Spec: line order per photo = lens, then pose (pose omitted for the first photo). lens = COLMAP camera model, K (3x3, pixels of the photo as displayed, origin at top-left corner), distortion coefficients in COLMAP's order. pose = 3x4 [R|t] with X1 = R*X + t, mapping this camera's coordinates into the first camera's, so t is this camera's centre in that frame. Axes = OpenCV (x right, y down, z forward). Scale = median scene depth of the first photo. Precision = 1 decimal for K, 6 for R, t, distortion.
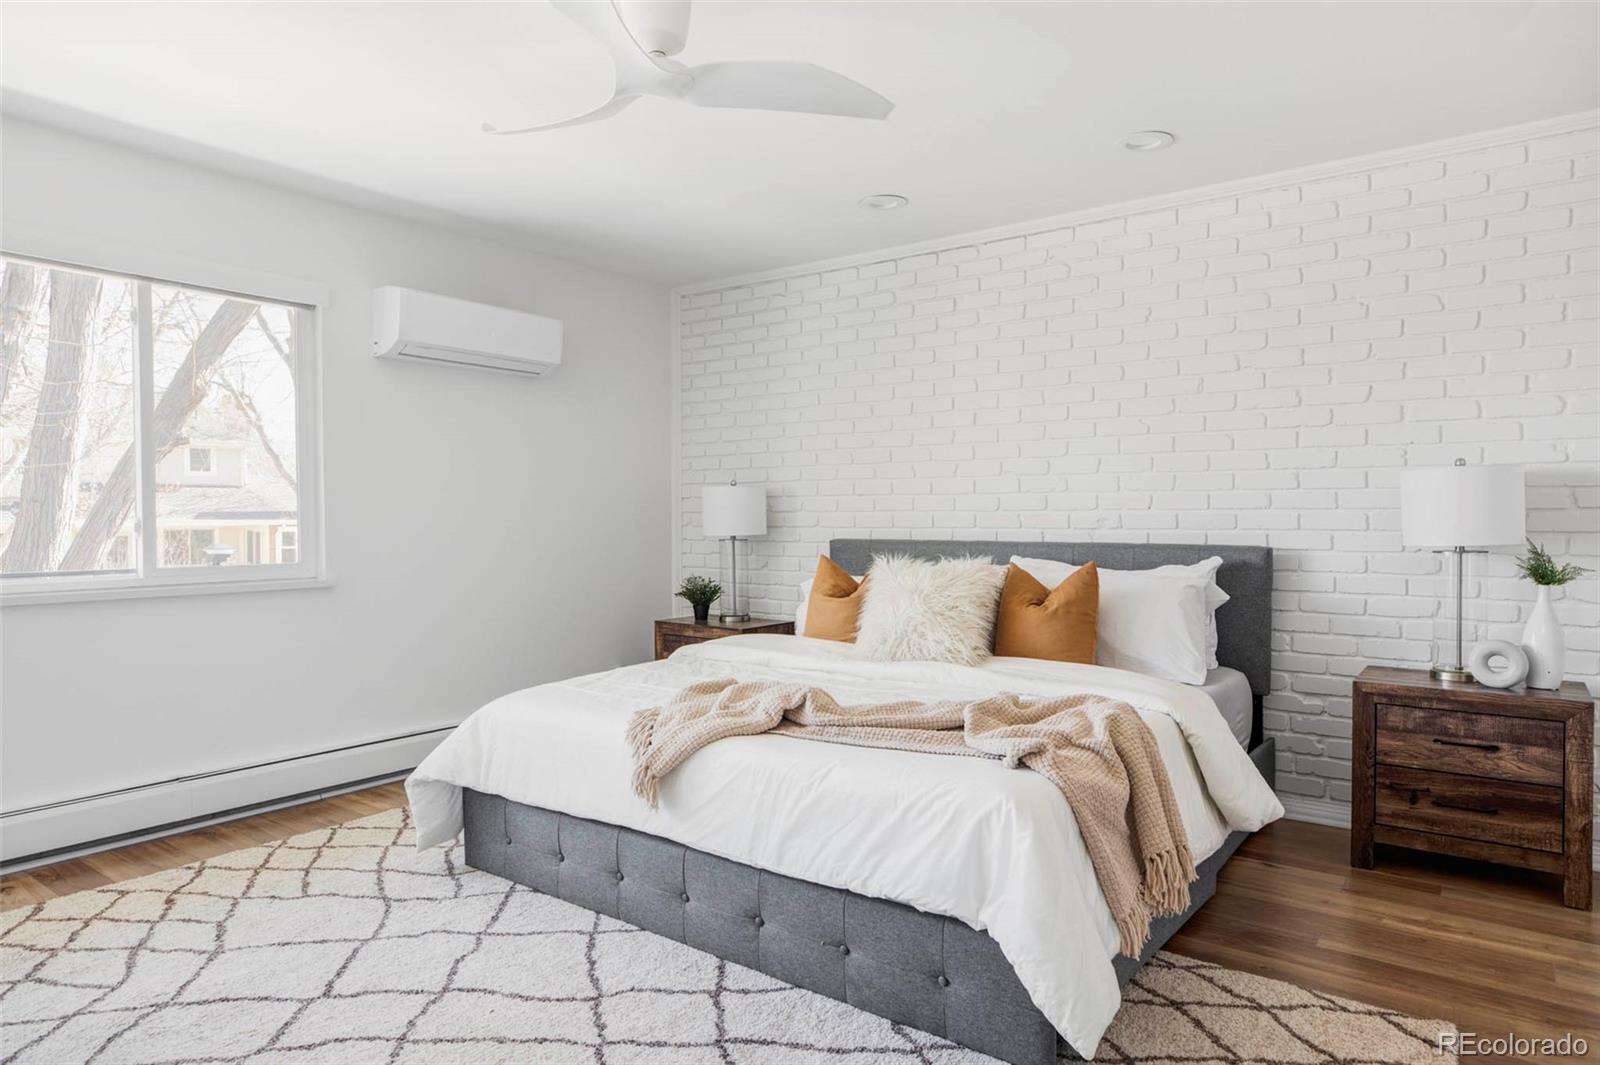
lens RADIAL K [[982.9, 0, 800.0], [0, 982.9, 532.5], [0, 0, 1]] dist [-0.004543, 0.002449]
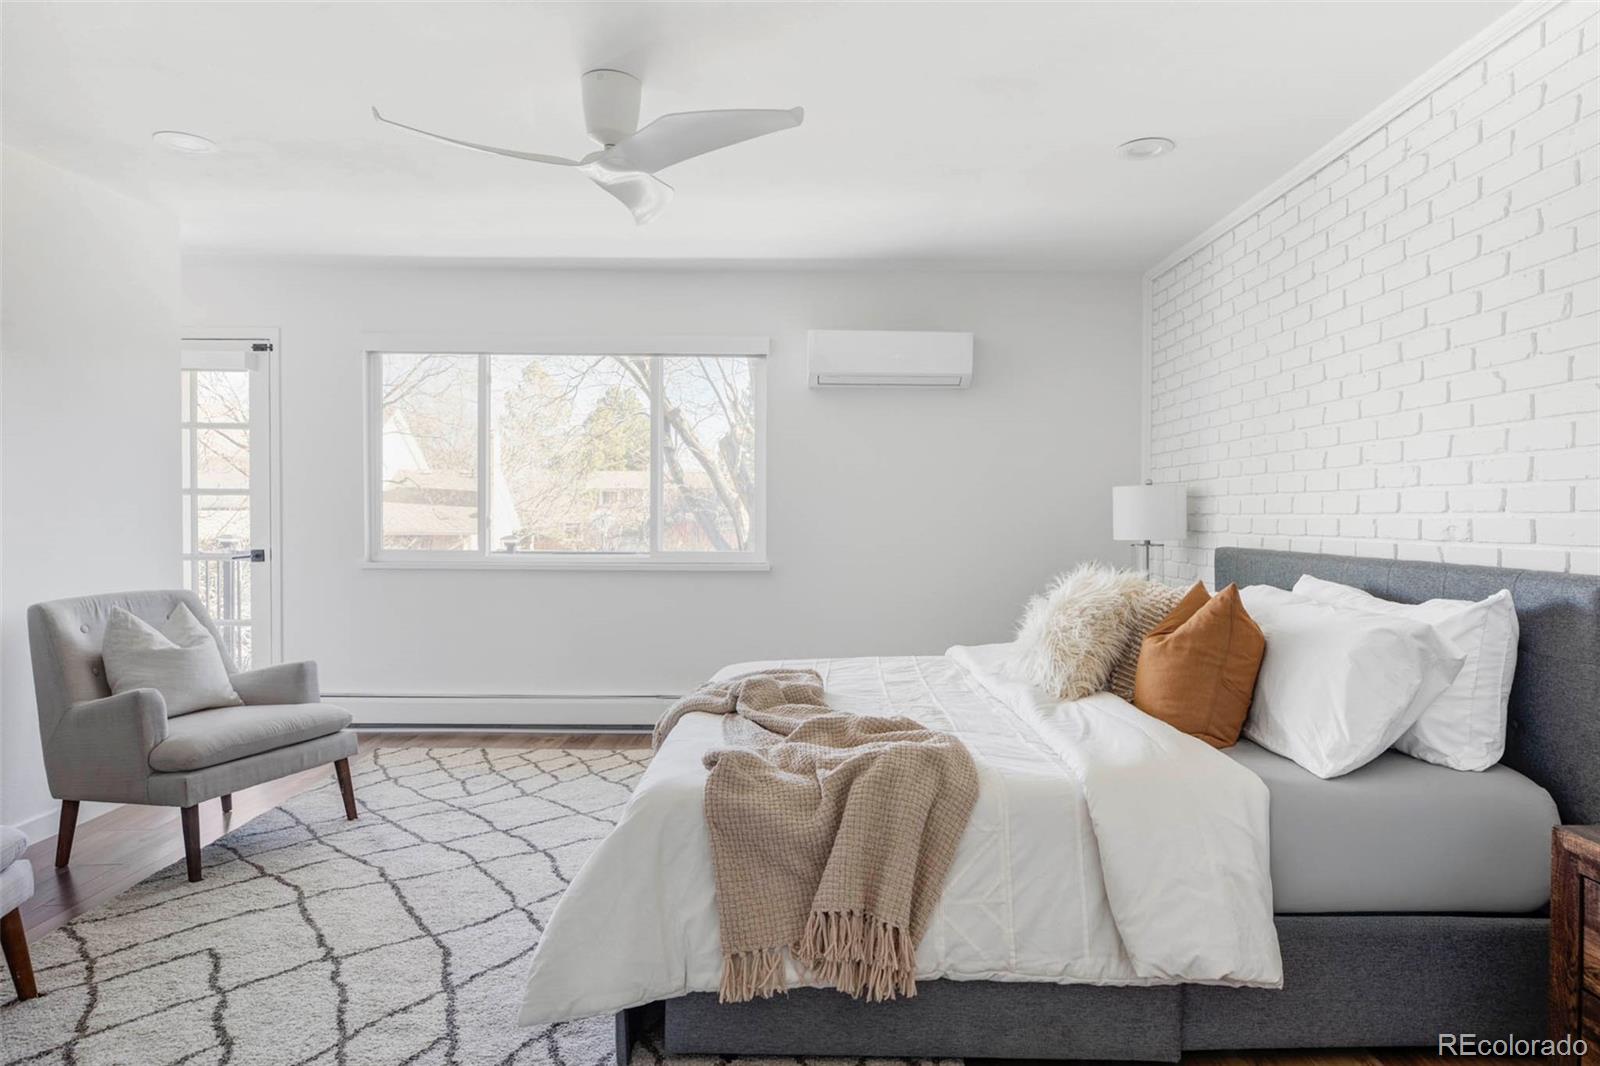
lens RADIAL K [[973.8, 0, 800.0], [0, 973.8, 533.0], [0, 0, 1]] dist [-0.000904, 0.003105]
pose [[0.606060, 0.019060, -0.795191, 0.745323], [-0.019773, 0.999765, 0.008893, -0.008905], [0.795173, 0.010334, 0.606294, 0.336478]]
